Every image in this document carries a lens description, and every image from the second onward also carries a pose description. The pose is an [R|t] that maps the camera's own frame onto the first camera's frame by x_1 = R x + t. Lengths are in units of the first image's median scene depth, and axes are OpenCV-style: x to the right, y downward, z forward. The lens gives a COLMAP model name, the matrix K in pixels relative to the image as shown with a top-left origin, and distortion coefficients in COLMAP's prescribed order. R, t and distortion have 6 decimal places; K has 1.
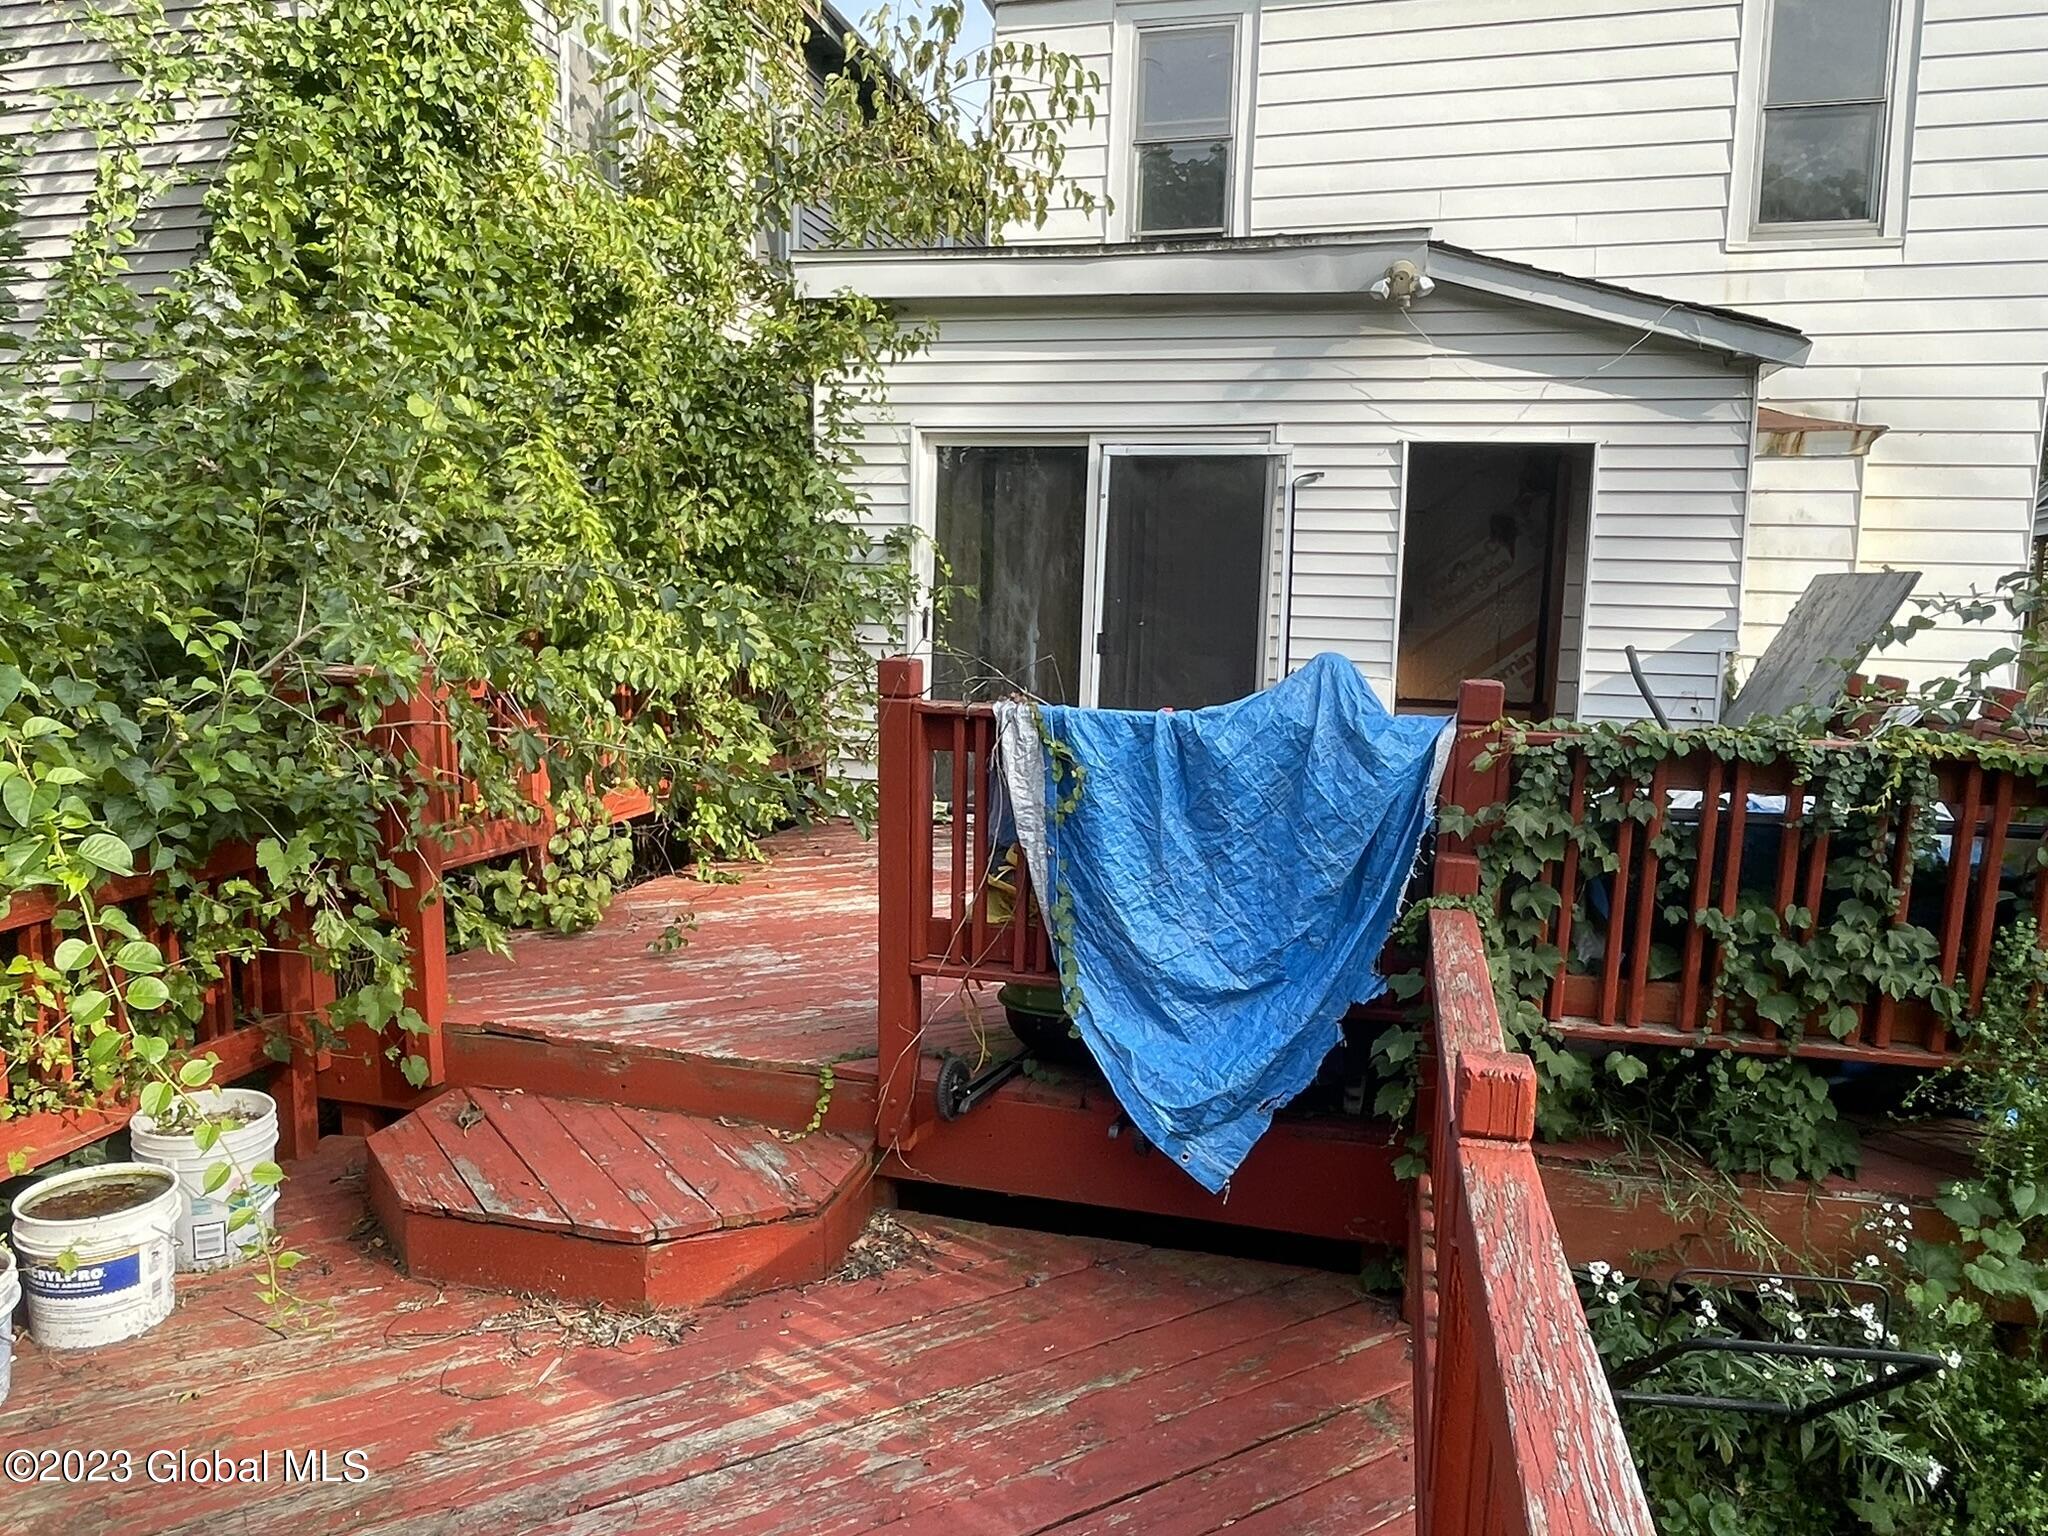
lens RADIAL K [[1431.5, 0, 1014.4], [0, 1431.5, 775.6], [0, 0, 1]] dist [0.000570, -0.012647]
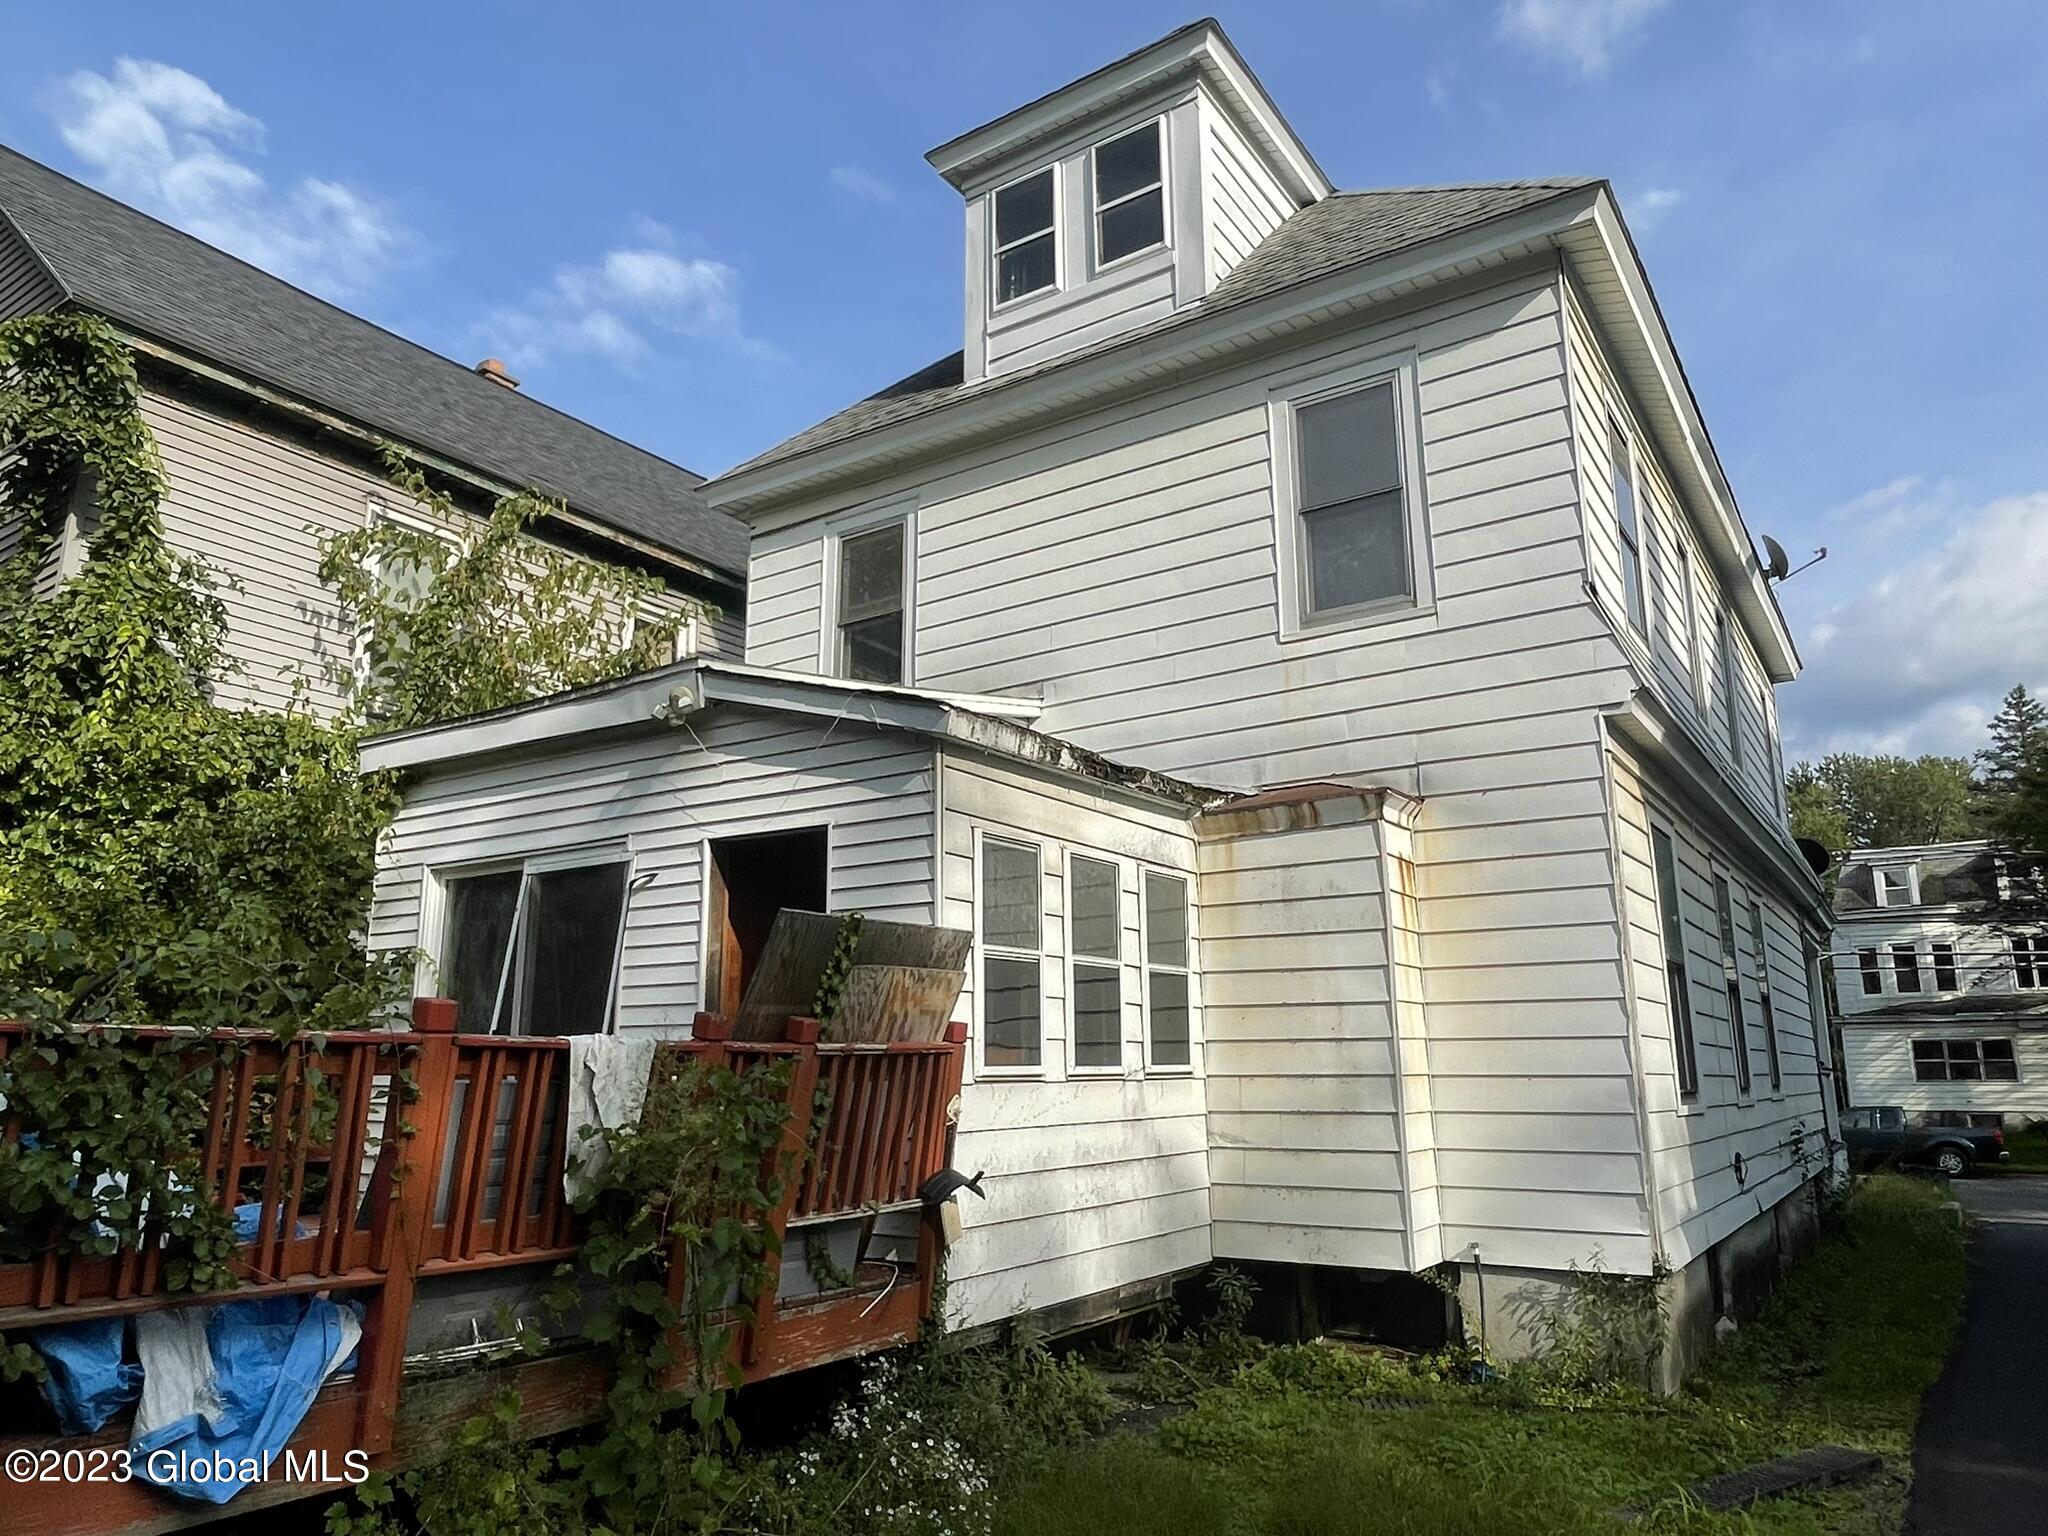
lens RADIAL K [[1360.9, 0, 1016.4], [0, 1360.9, 773.2], [0, 0, 1]] dist [-0.000587, -0.002648]
pose [[0.944382, -0.100491, -0.313119, 0.827609], [-0.009334, 0.943590, -0.330984, 0.060430], [0.328717, 0.315498, 0.890172, 0.137206]]
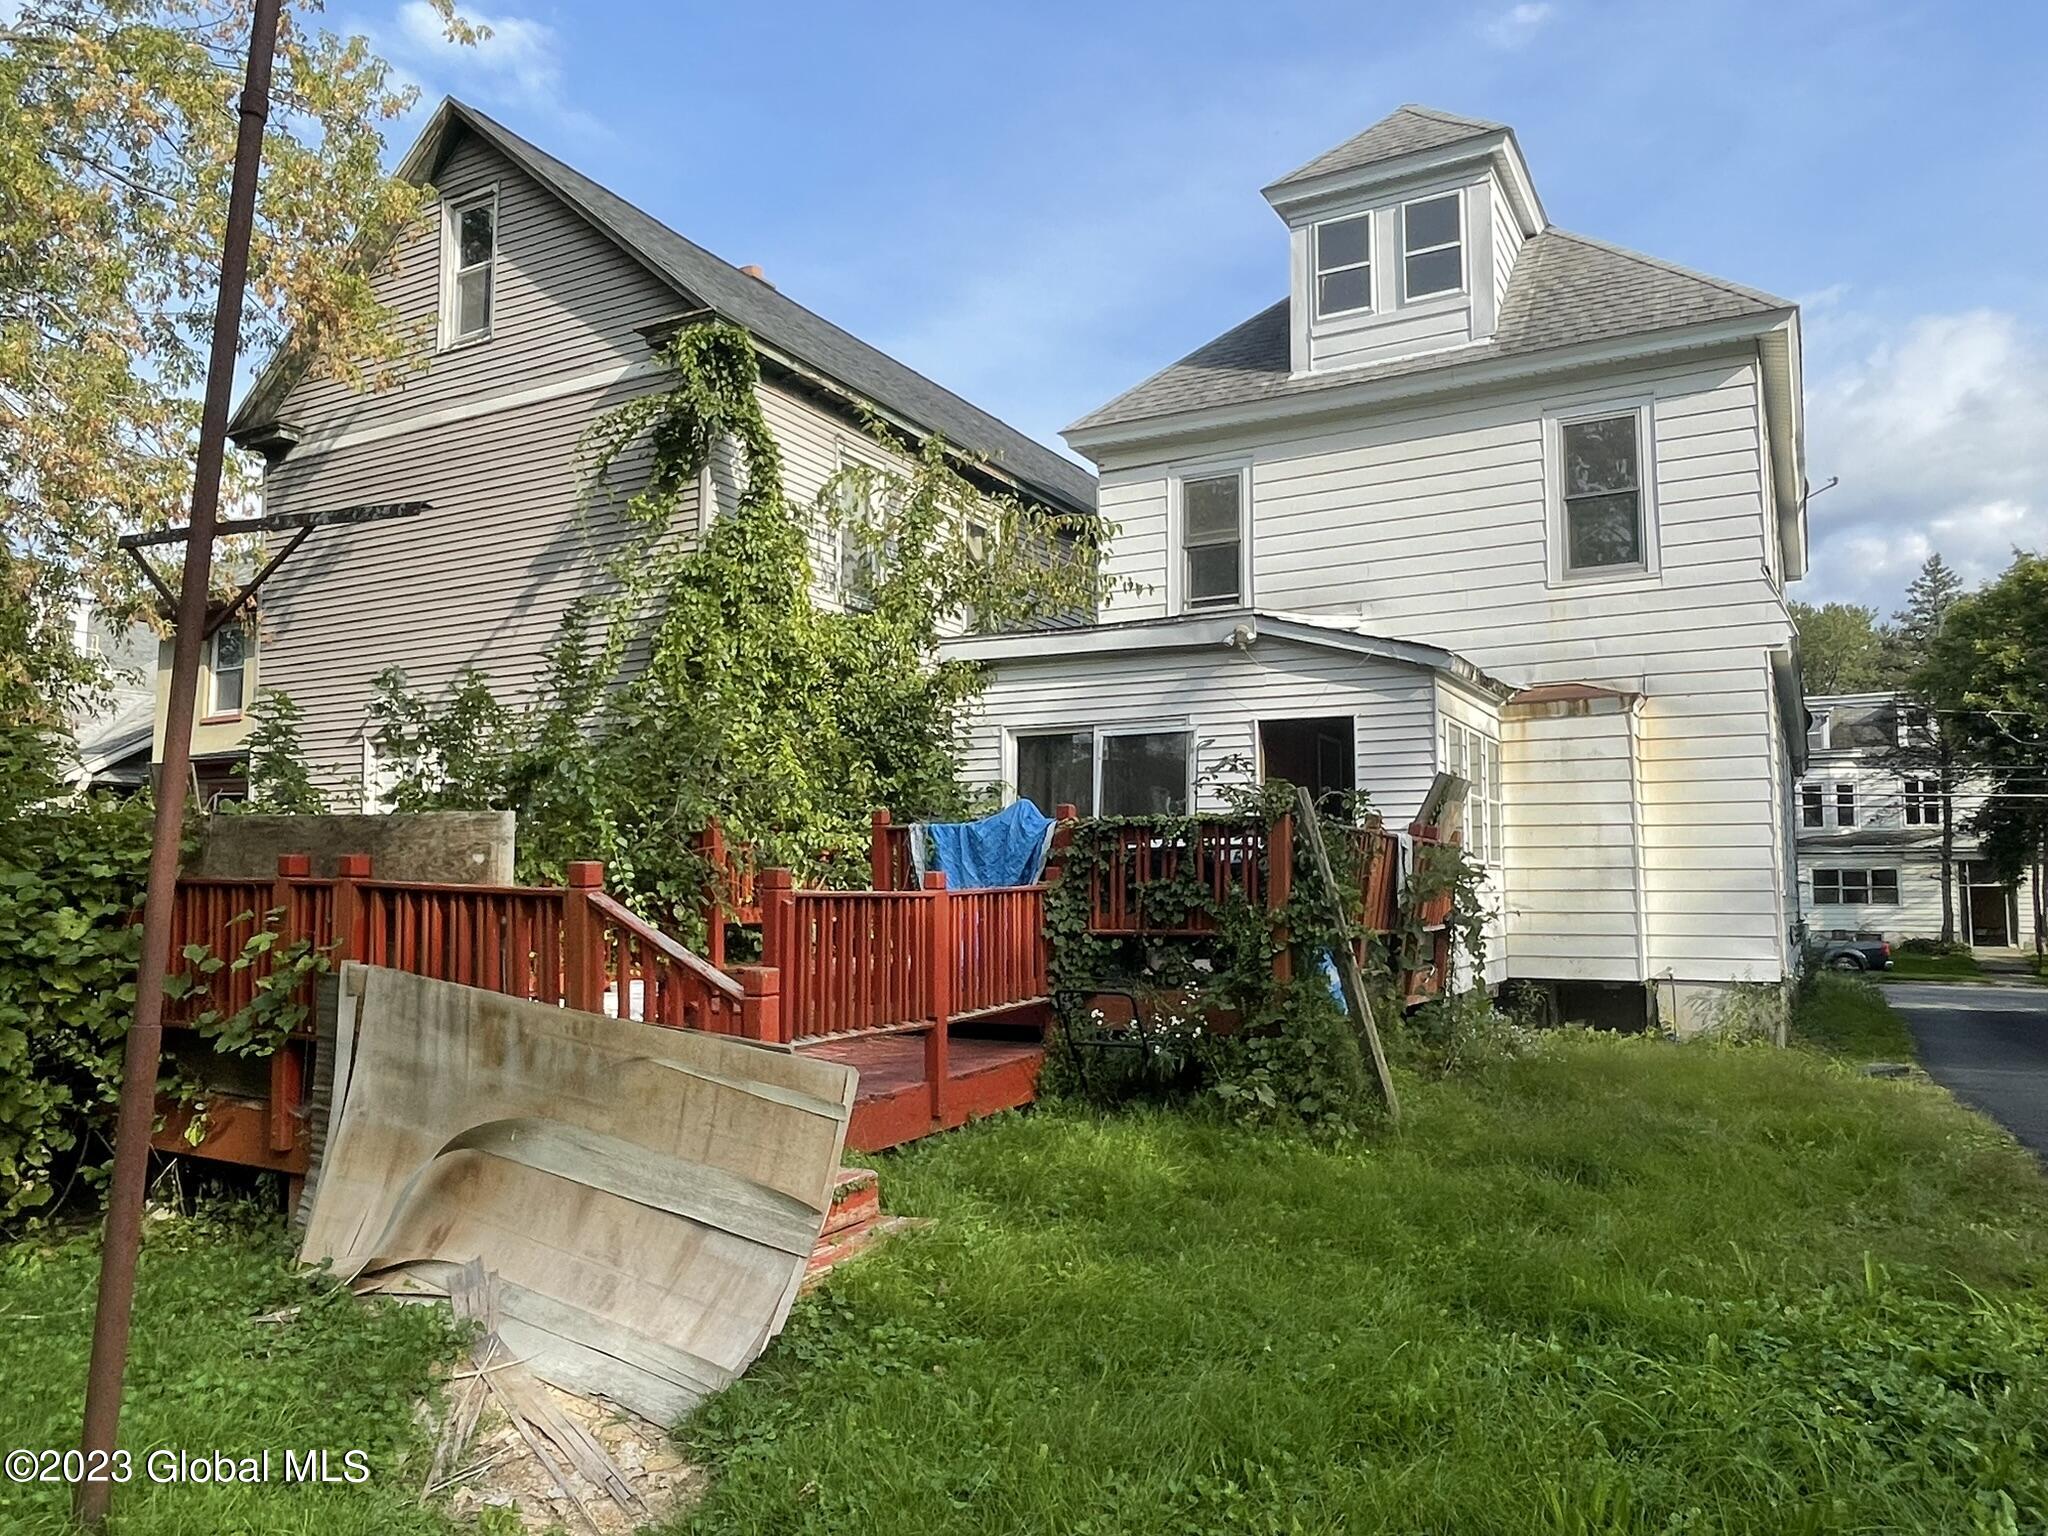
lens RADIAL K [[1431.5, 0, 1021.4], [0, 1431.5, 771.8], [0, 0, 1]] dist [0.000570, -0.012647]
pose [[0.970071, -0.044624, -0.238685, 0.413134], [-0.006431, 0.977902, -0.208963, 0.204517], [0.242735, 0.204244, 0.948348, -0.750957]]
